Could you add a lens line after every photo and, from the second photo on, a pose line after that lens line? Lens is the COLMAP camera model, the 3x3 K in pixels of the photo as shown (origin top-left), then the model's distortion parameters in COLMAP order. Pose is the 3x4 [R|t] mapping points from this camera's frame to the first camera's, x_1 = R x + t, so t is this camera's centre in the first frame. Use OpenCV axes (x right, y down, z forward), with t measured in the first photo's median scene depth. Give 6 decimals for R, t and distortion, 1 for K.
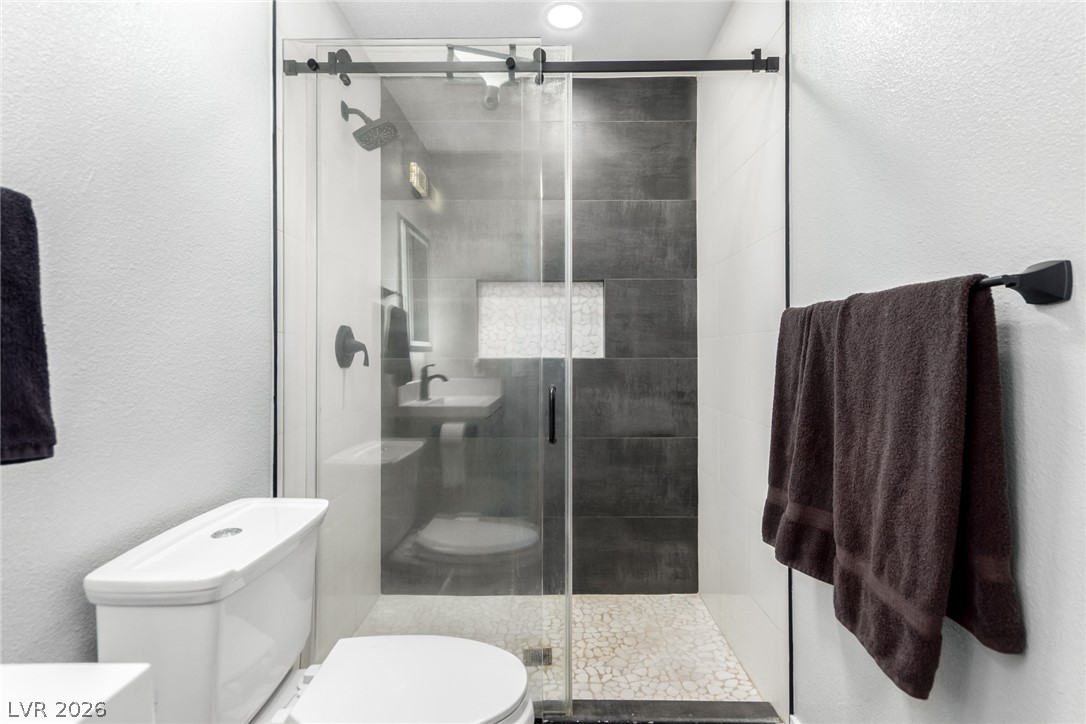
lens RADIAL K [[504.6, 0, 542.9], [0, 504.6, 350.8], [0, 0, 1]] dist [-0.000097, -0.000305]
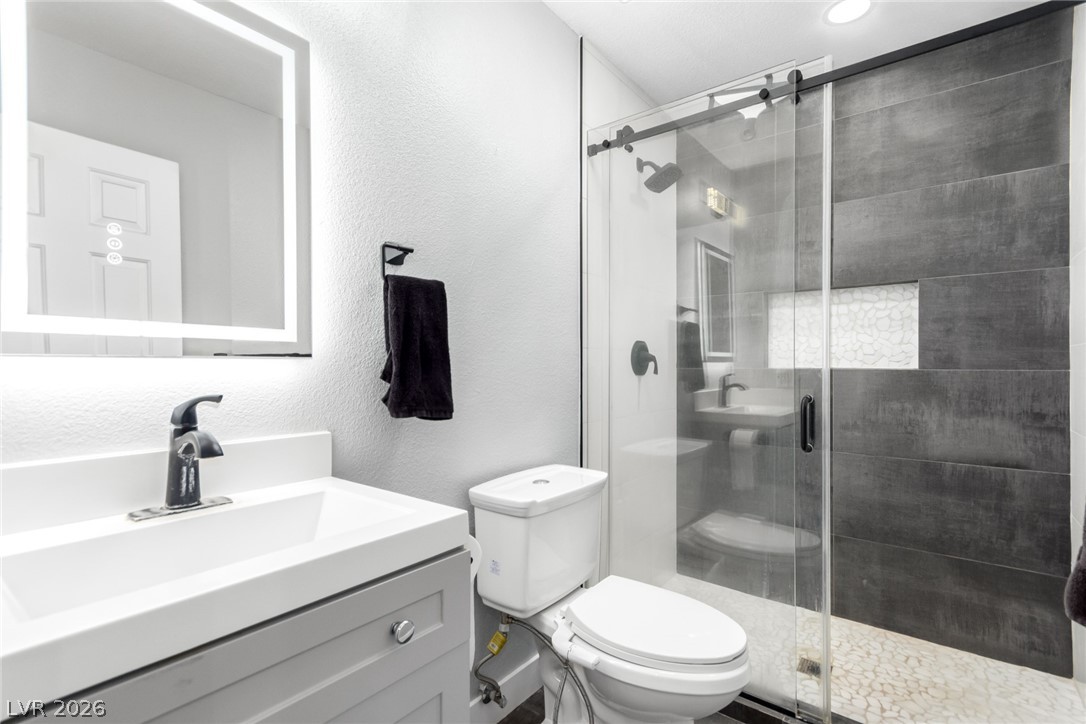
lens RADIAL K [[510.8, 0, 547.8], [0, 510.8, 363.0], [0, 0, 1]] dist [0.002955, 0.001172]
pose [[0.788801, 0.000534, -0.614649, 0.161362], [0.002586, 0.999988, 0.004187, -0.001906], [0.614643, -0.004892, 0.788790, -0.096976]]
